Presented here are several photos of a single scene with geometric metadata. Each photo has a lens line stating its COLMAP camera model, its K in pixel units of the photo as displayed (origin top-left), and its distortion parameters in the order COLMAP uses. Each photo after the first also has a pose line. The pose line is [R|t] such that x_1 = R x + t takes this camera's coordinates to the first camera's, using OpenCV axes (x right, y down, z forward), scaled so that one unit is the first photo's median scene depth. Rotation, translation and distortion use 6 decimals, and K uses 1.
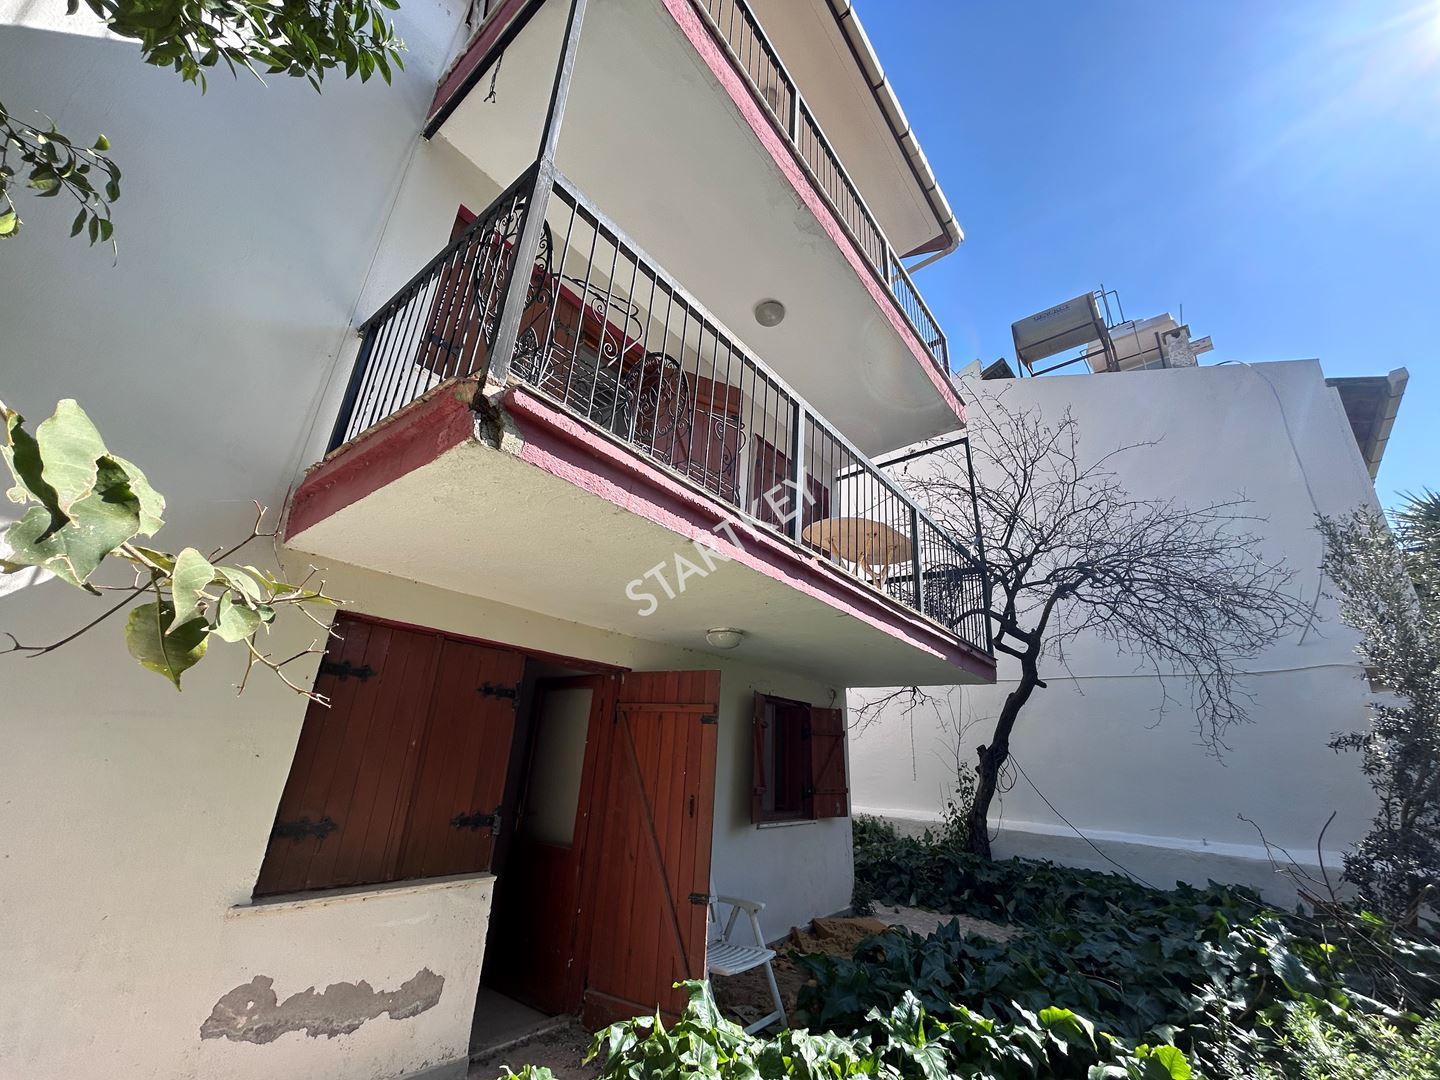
lens RADIAL K [[575.3, 0, 721.4], [0, 575.3, 541.4], [0, 0, 1]] dist [-0.002519, 0.000721]
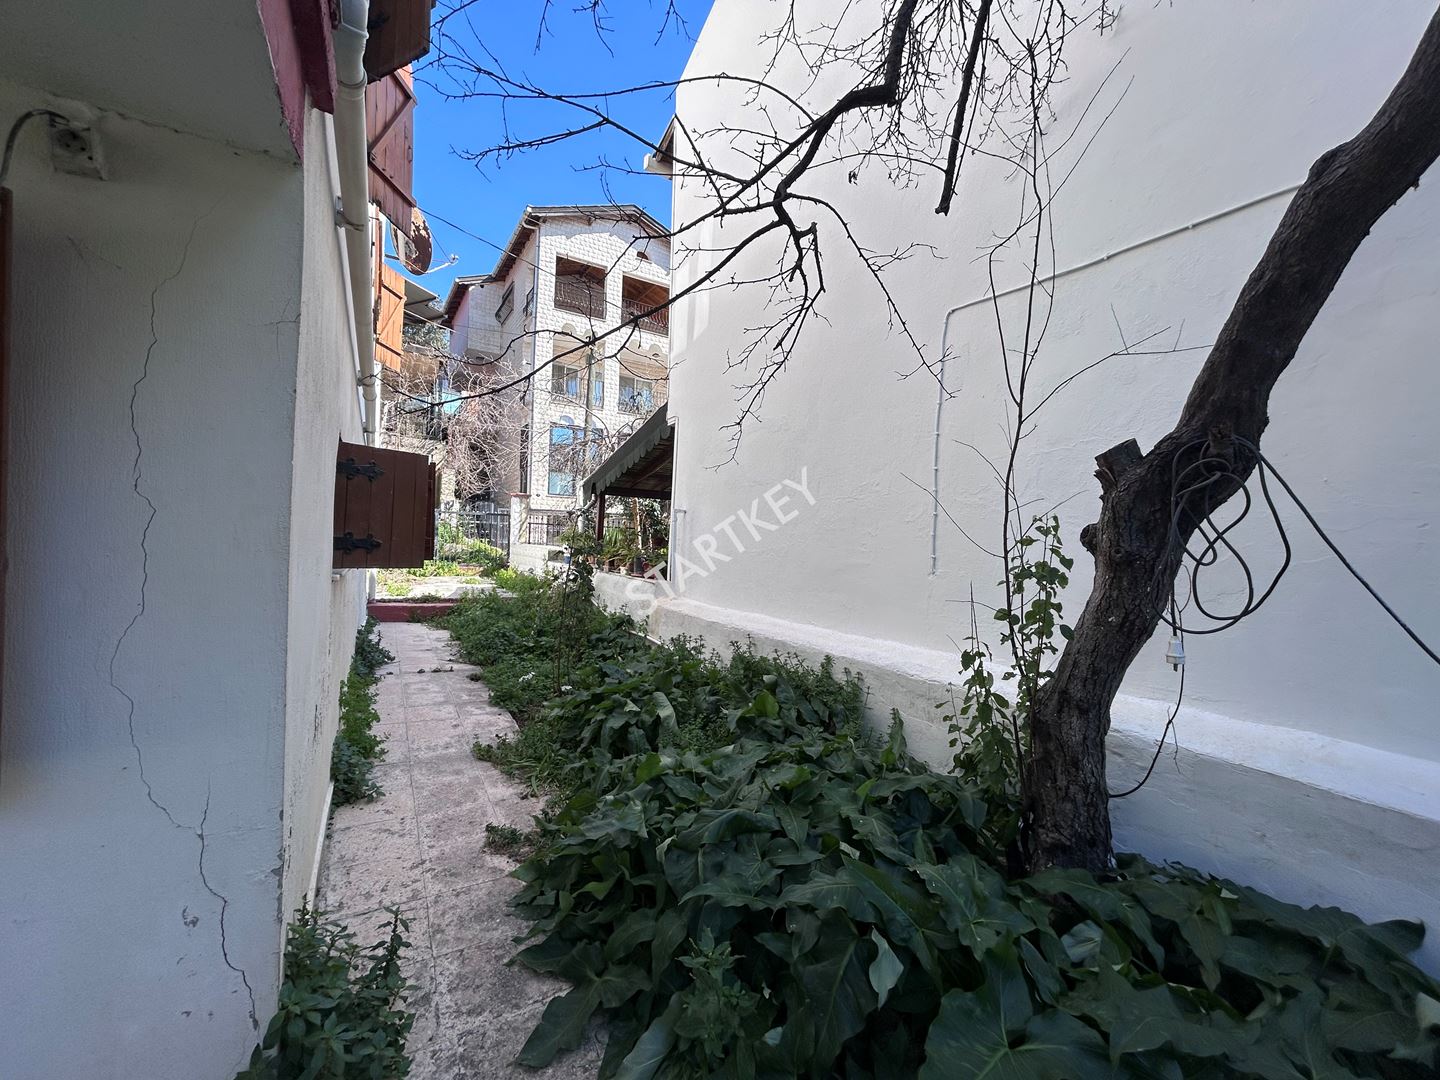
lens RADIAL K [[575.3, 0, 716.8], [0, 575.3, 544.3], [0, 0, 1]] dist [-0.002519, 0.000721]
pose [[0.942736, -0.011022, -0.333359, 0.724128], [0.126214, 0.936924, 0.325952, 0.573595], [0.308739, -0.349361, 0.884662, 1.408260]]
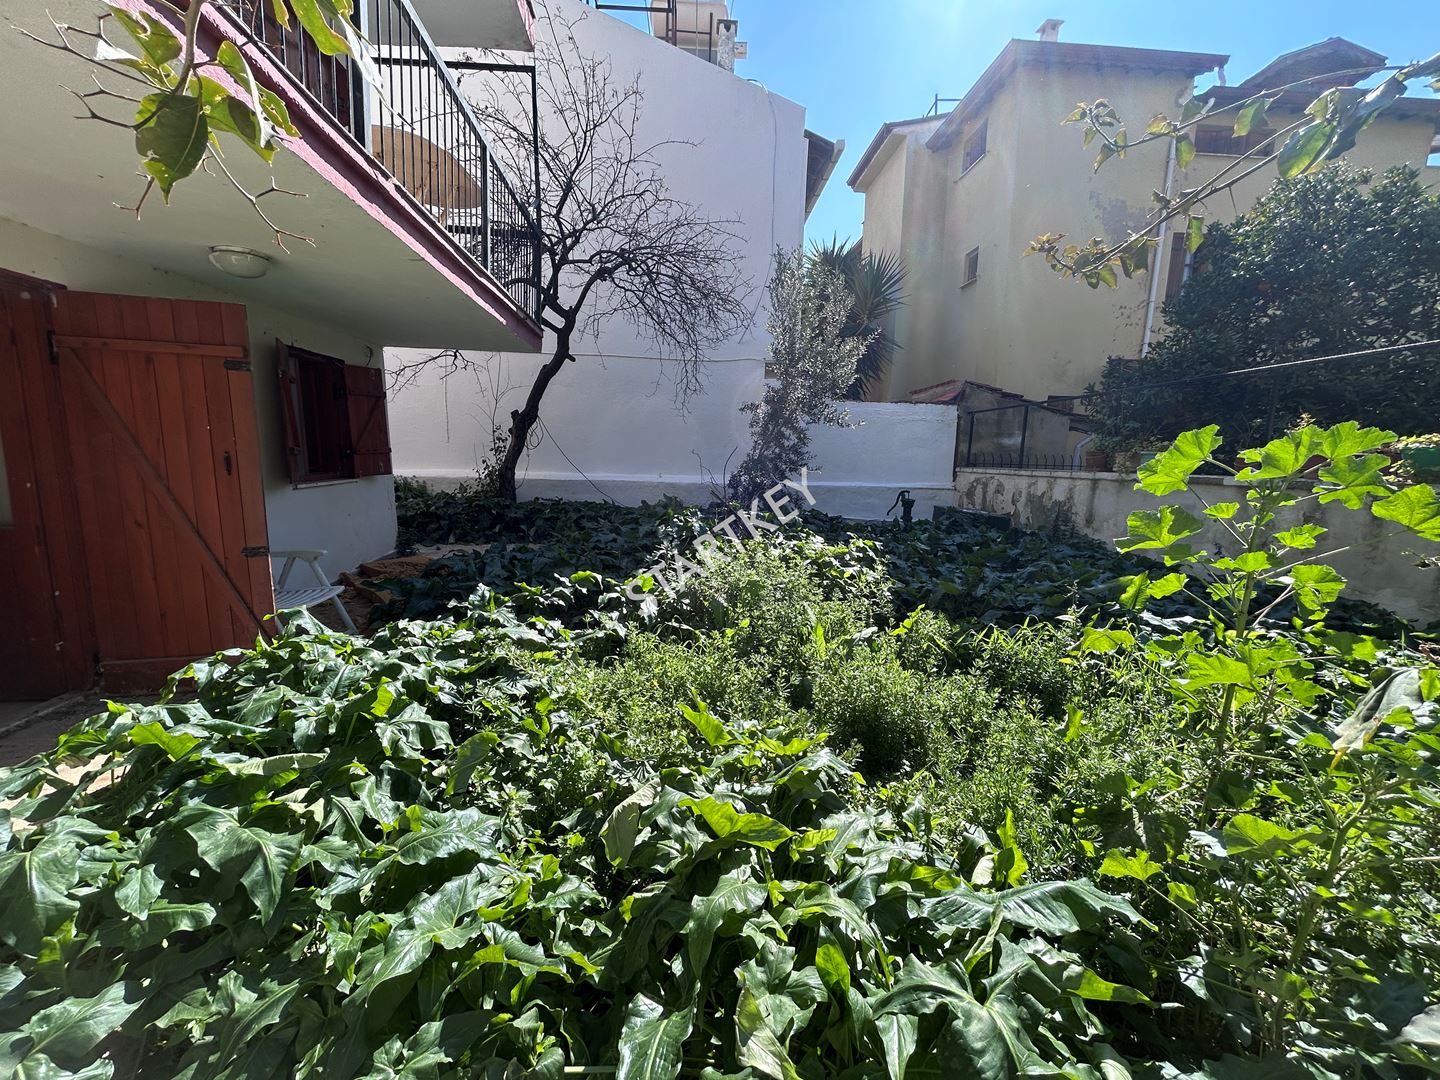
lens RADIAL K [[575.3, 0, 720.9], [0, 575.3, 535.5], [0, 0, 1]] dist [-0.002519, 0.000721]
pose [[0.713085, -0.140026, 0.686952, -0.115146], [-0.234706, 0.875630, 0.422120, 0.012712], [-0.660624, -0.462239, 0.591533, -0.050177]]
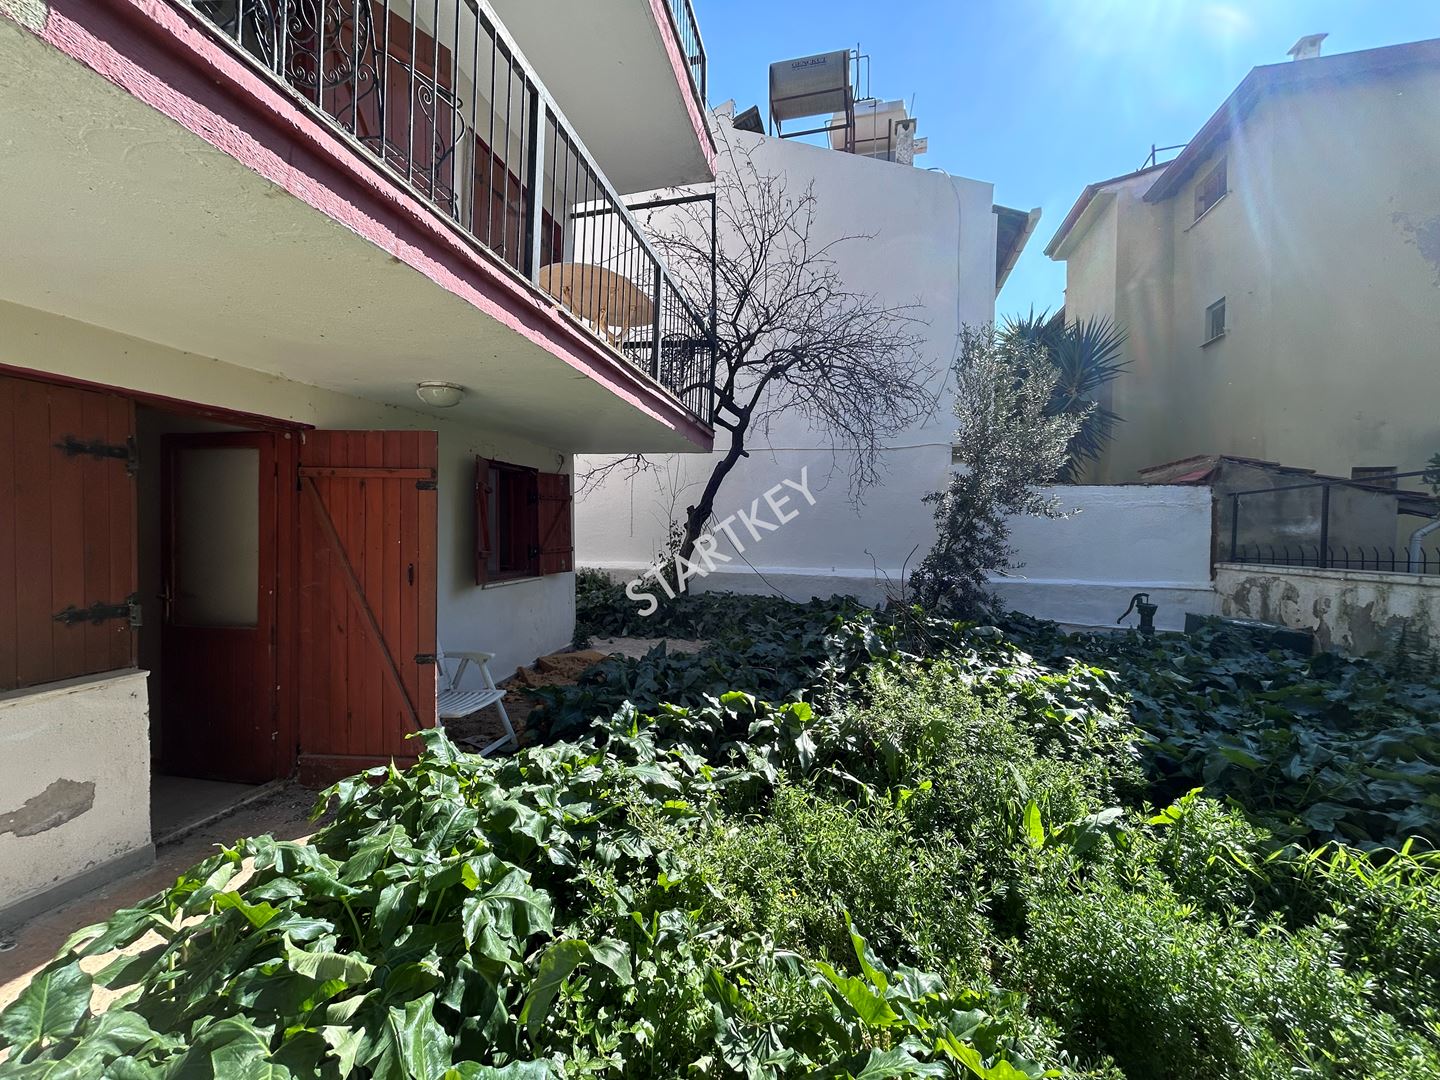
lens RADIAL K [[575.3, 0, 717.9], [0, 575.3, 537.9], [0, 0, 1]] dist [-0.002519, 0.000721]
pose [[0.894442, -0.046699, 0.444740, -0.016162], [-0.127568, 0.926561, 0.353851, 0.009965], [-0.428603, -0.373234, 0.822798, 0.035619]]
